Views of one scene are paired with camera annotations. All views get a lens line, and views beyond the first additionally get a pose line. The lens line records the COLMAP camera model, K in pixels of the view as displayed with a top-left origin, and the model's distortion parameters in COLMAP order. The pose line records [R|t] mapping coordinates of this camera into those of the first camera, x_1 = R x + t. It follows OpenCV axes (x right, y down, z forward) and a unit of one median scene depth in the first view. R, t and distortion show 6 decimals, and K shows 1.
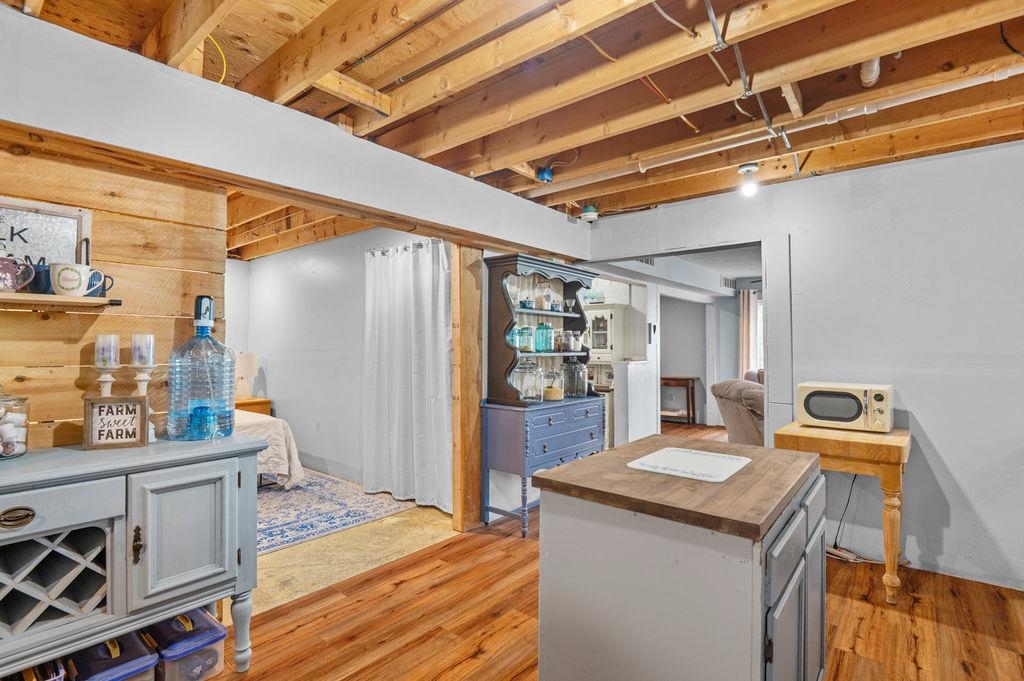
lens RADIAL K [[484.4, 0, 512.0], [0, 484.4, 340.5], [0, 0, 1]] dist [0.001658, -0.011751]
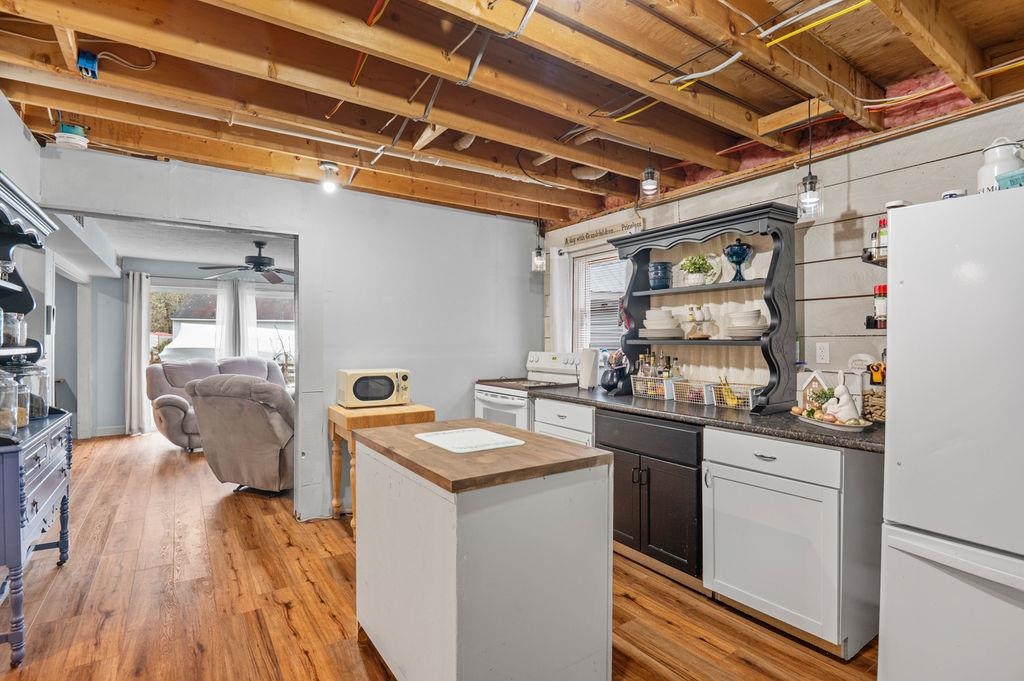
lens RADIAL K [[493.0, 0, 510.0], [0, 493.0, 342.5], [0, 0, 1]] dist [-0.022797, -0.000516]
pose [[0.276780, -0.006113, 0.960914, -0.380056], [-0.012293, 0.999875, 0.009902, 0.004952], [-0.960855, -0.014554, 0.276671, 0.304716]]
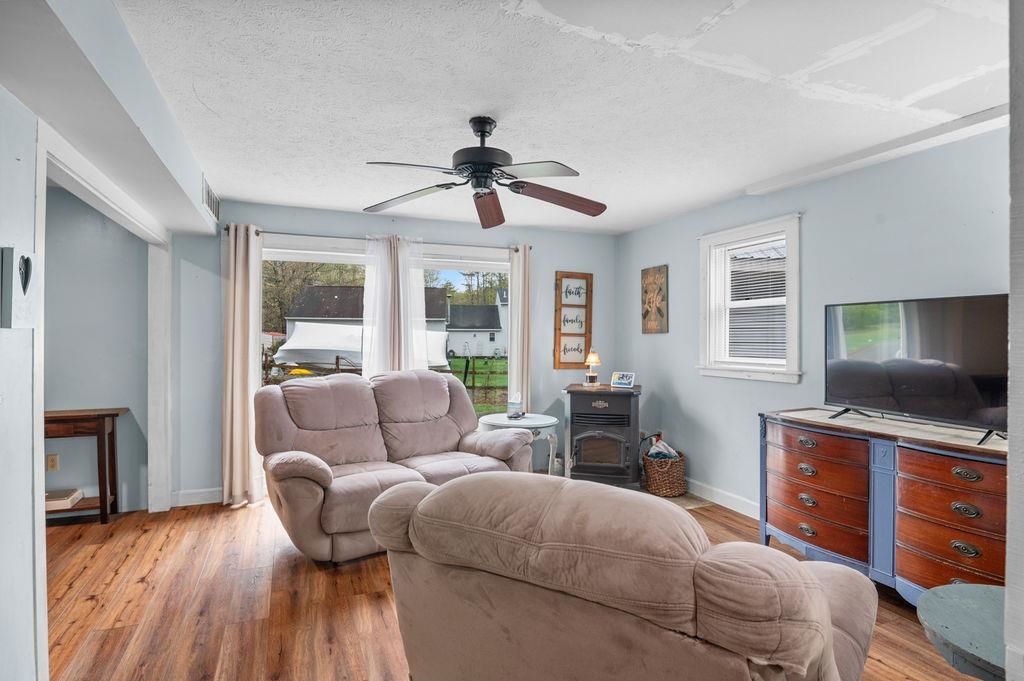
lens RADIAL K [[532.0, 0, 506.4], [0, 532.0, 340.3], [0, 0, 1]] dist [-0.017652, -0.001113]
pose [[0.470349, -0.001814, 0.882479, 0.314875], [-0.009965, 0.999923, 0.007367, 0.016634], [-0.882424, -0.012259, 0.470295, 1.200897]]
